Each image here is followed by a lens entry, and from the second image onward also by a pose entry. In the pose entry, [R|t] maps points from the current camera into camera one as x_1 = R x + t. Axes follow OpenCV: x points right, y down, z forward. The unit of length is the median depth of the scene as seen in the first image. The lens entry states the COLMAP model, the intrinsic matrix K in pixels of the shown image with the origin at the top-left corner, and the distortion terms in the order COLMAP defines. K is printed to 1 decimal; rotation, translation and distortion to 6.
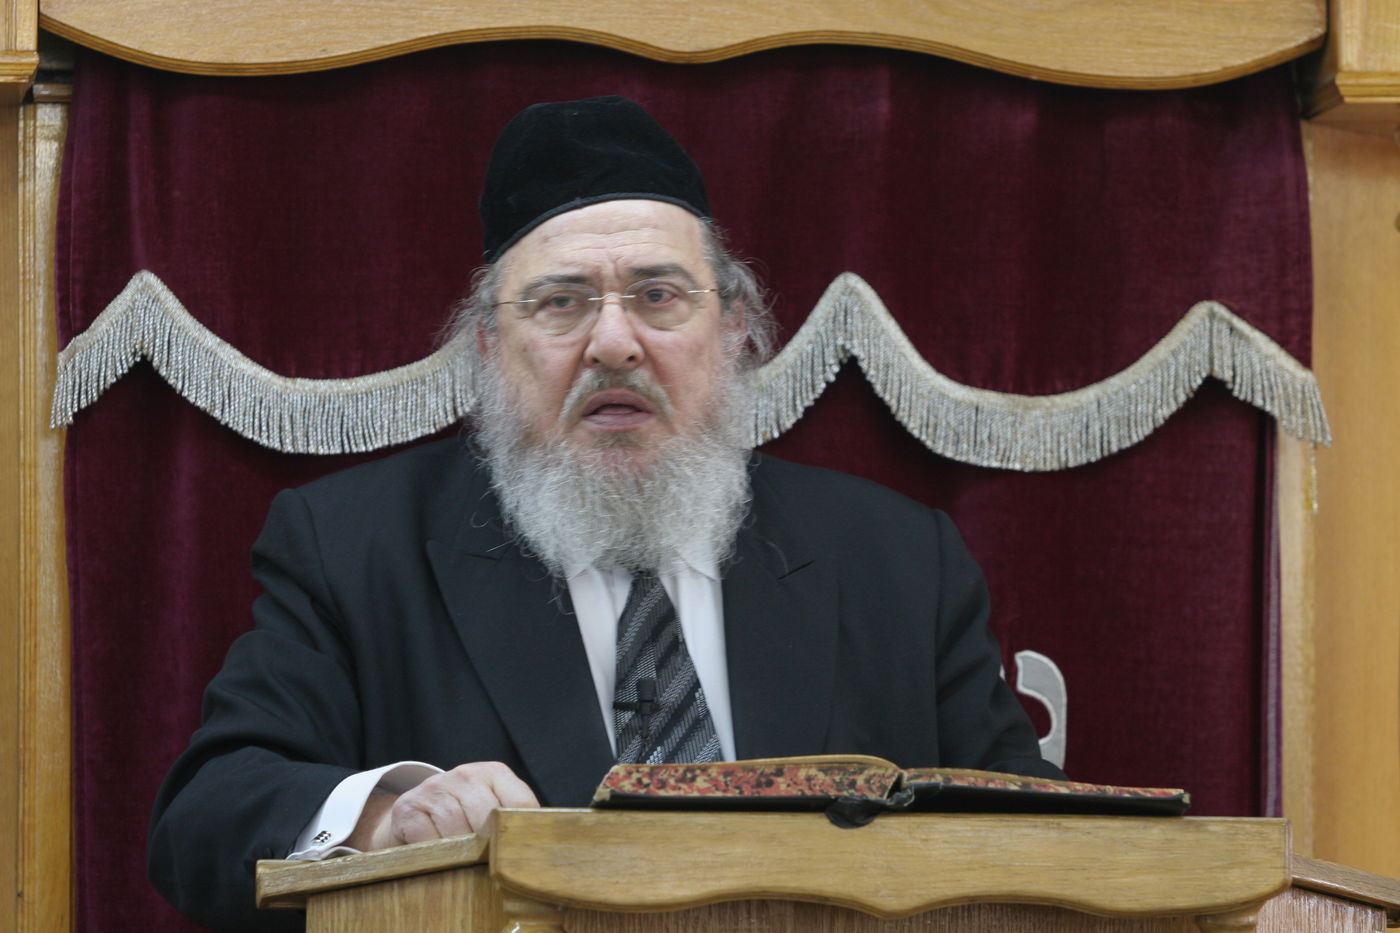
lens RADIAL K [[9104.6, 0, 697.2], [0, 9104.6, 528.0], [0, 0, 1]] dist [0.456318, 0.000000]
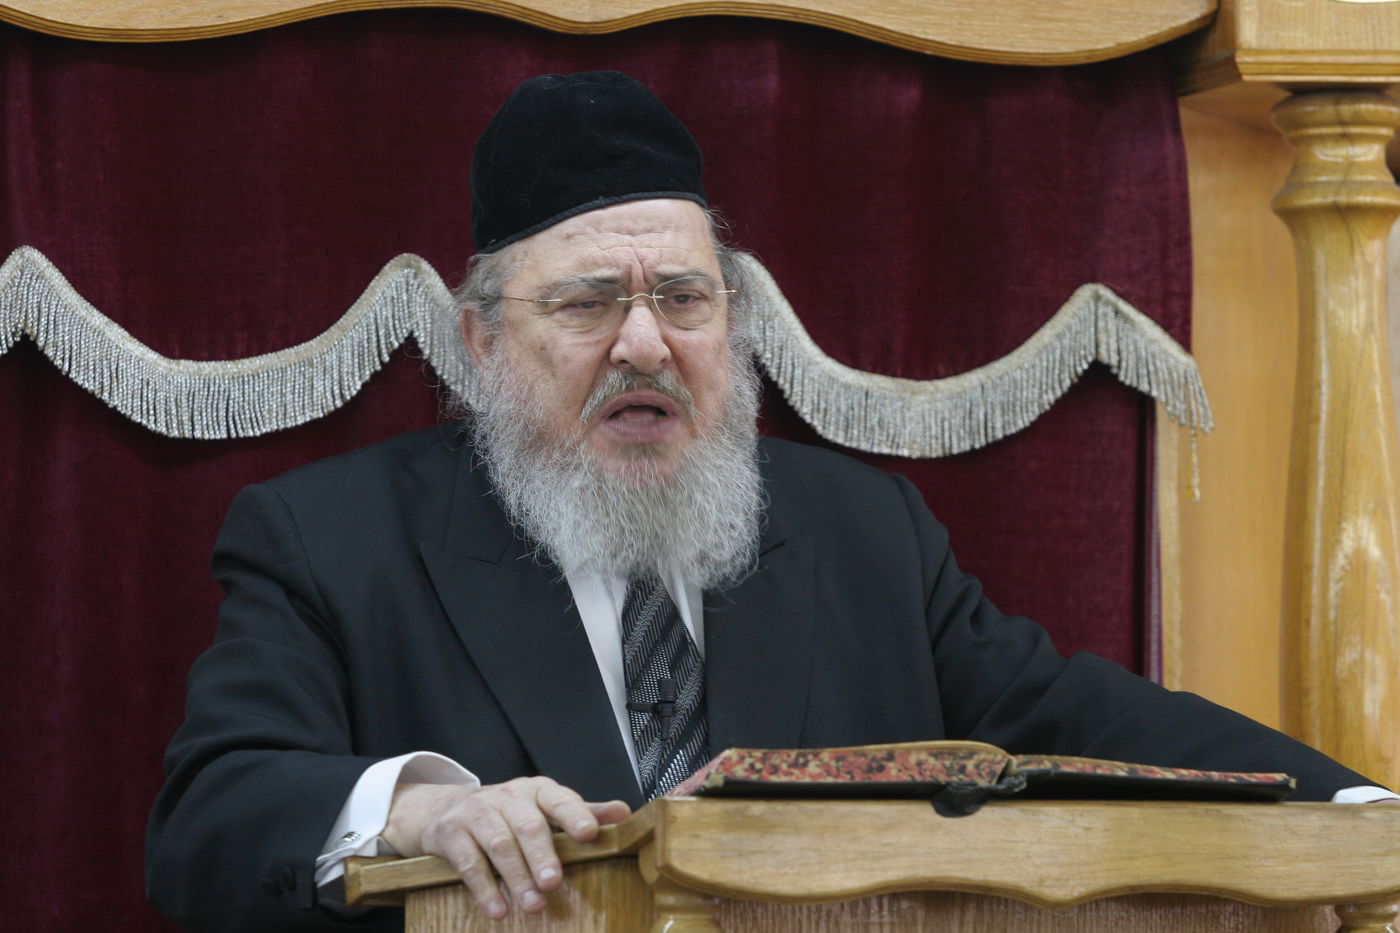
lens RADIAL K [[9532.7, 0, 710.2], [0, 9532.7, 482.7], [0, 0, 1]] dist [0.580934, 0.000000]
pose [[0.982465, 0.000012, 0.186446, -0.174999], [0.001791, 0.999953, -0.009503, 0.006040], [-0.186437, 0.009671, 0.982419, 0.005955]]
